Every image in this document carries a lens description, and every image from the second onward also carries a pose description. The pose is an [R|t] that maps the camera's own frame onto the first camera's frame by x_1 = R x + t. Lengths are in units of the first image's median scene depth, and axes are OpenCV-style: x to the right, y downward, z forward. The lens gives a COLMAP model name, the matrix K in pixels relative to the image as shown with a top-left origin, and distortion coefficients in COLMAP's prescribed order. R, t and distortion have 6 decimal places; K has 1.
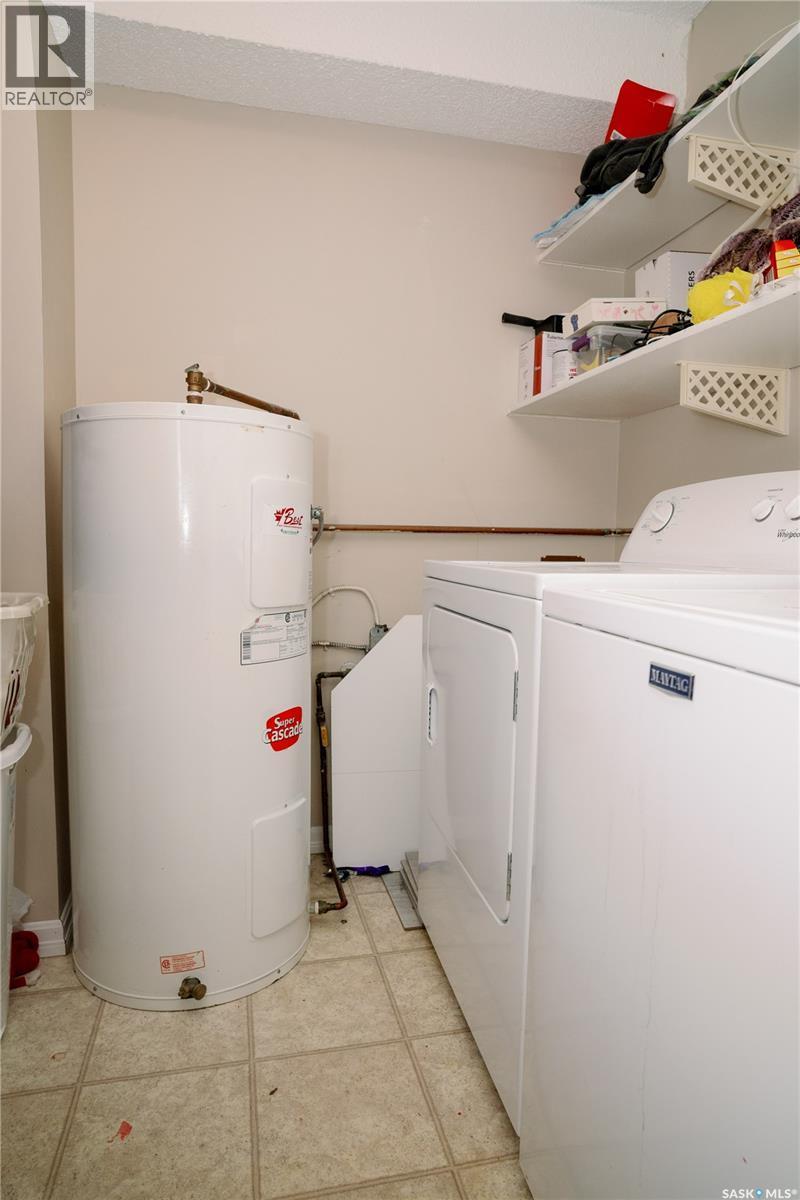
lens RADIAL K [[700.9, 0, 396.0], [0, 700.9, 604.9], [0, 0, 1]] dist [-0.066400, 0.042995]
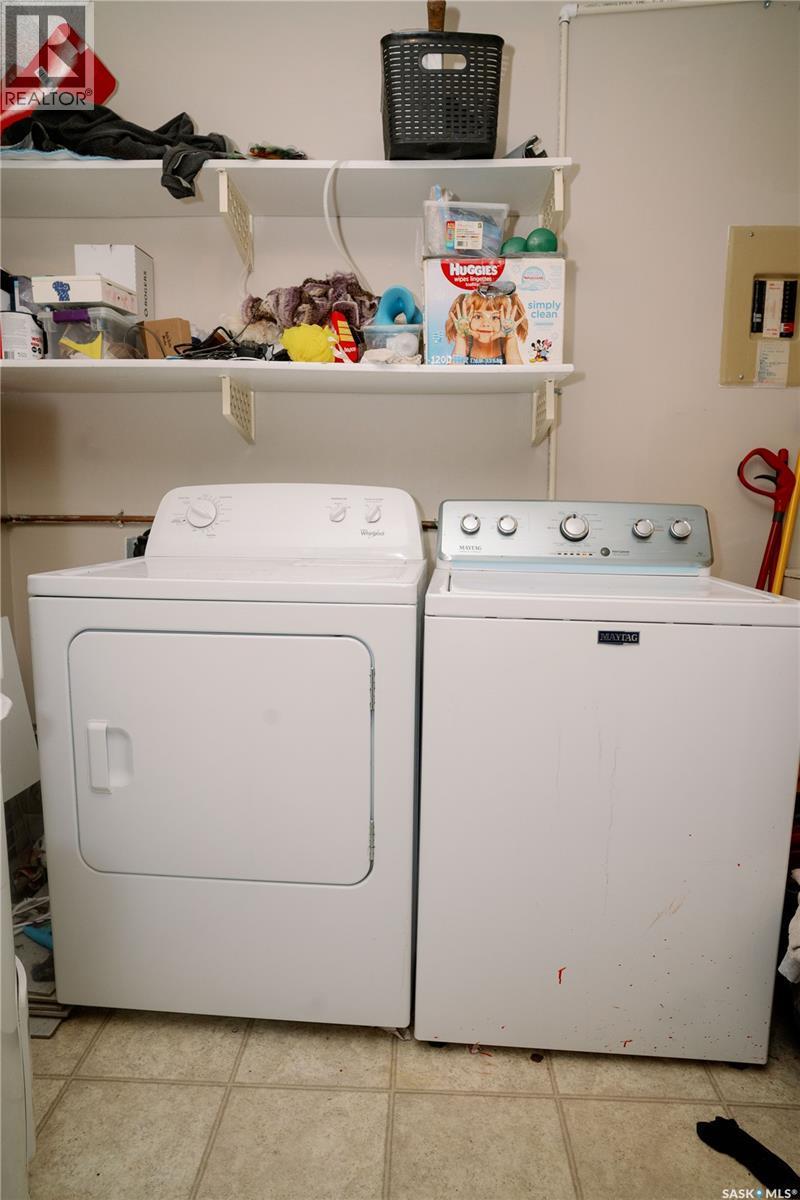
lens RADIAL K [[700.9, 0, 396.0], [0, 700.9, 604.9], [0, 0, 1]] dist [-0.066400, 0.042995]
pose [[0.283081, -0.144472, 0.948152, -0.852386], [0.078070, 0.988780, 0.127354, -0.145344], [-0.955913, 0.037970, 0.291184, 0.574741]]
